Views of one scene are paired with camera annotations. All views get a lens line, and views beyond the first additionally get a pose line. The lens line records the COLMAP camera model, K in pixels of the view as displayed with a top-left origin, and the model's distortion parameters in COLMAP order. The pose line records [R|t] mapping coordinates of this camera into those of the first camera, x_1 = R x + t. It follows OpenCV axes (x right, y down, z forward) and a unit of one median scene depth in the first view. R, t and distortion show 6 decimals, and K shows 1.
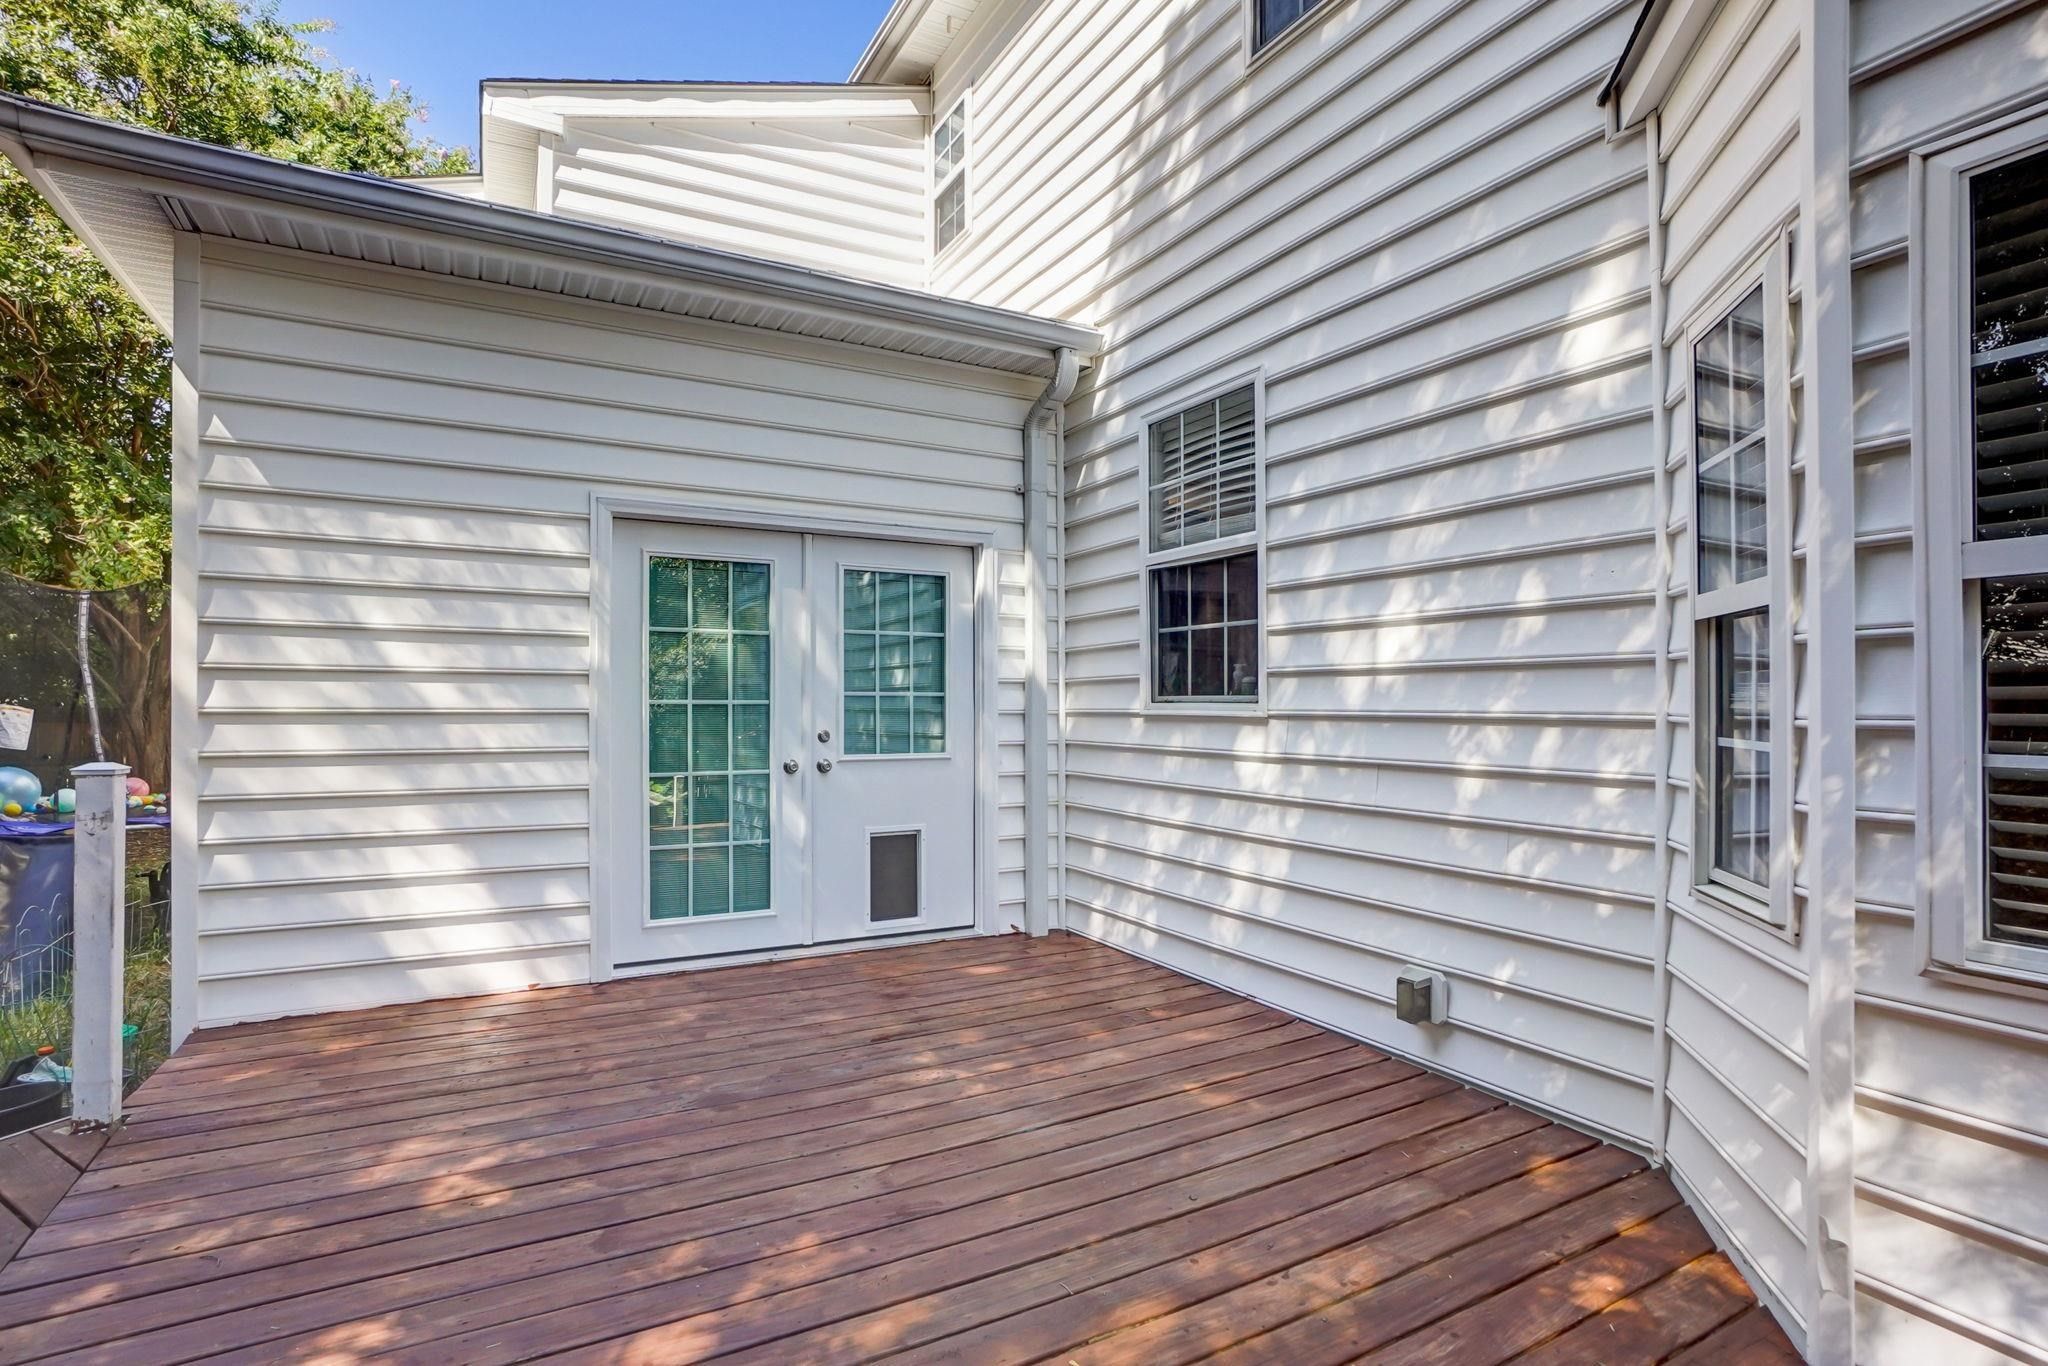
lens RADIAL K [[989.5, 0, 1022.9], [0, 989.5, 712.0], [0, 0, 1]] dist [-0.018338, 0.000377]
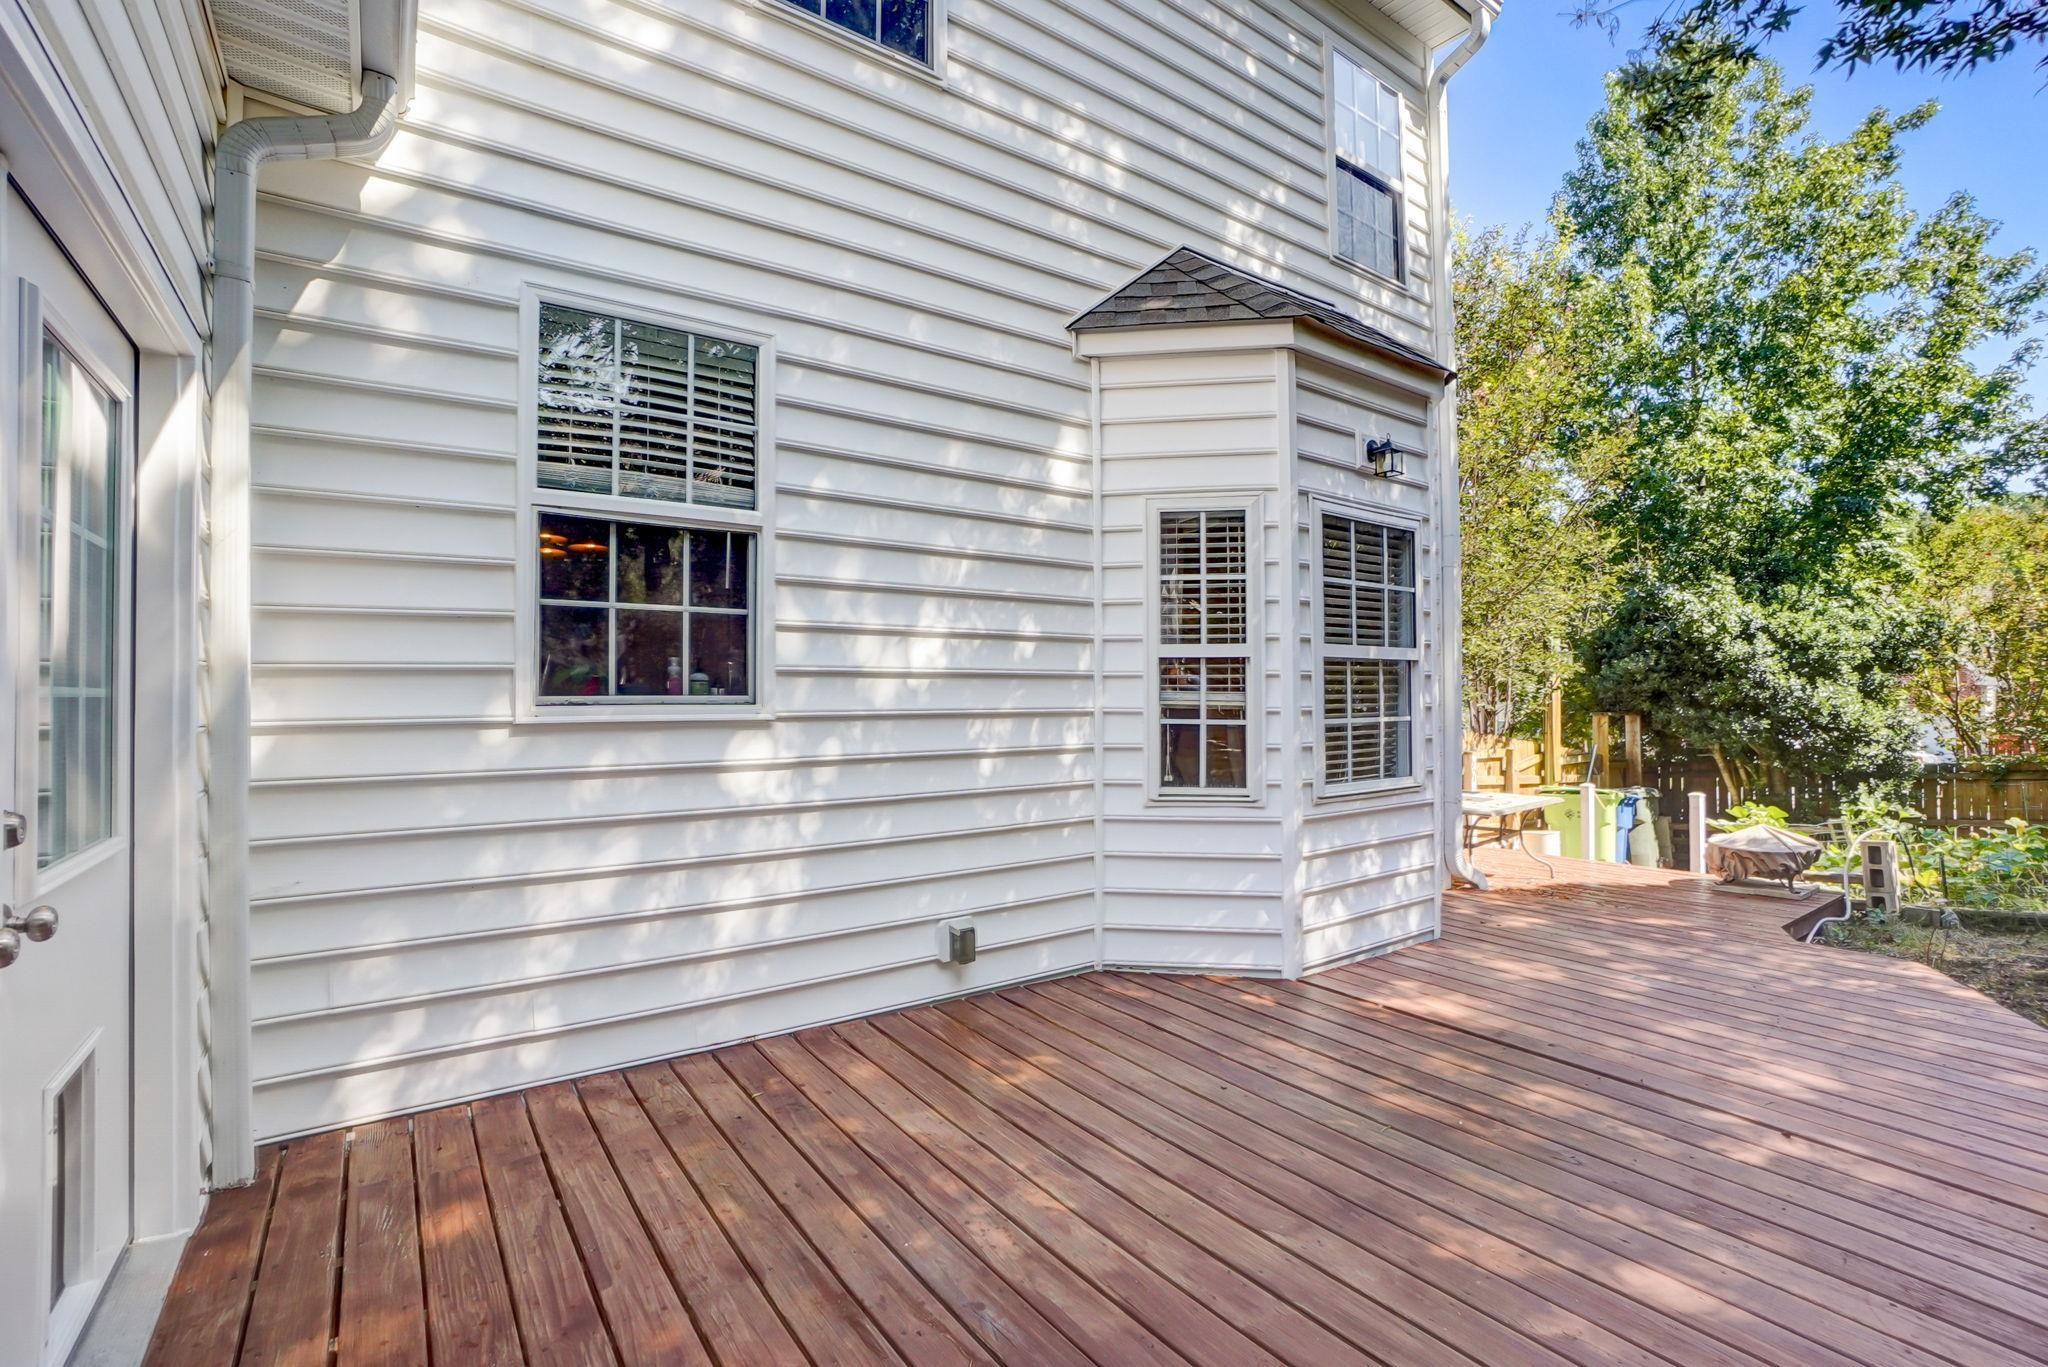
lens RADIAL K [[907.7, 0, 1024.9], [0, 907.7, 693.5], [0, 0, 1]] dist [-0.059876, 0.020564]
pose [[-0.103128, 0.003522, 0.994662, -0.621426], [0.013200, 0.999911, -0.002172, -0.014521], [-0.994581, 0.012906, -0.103165, 0.880053]]
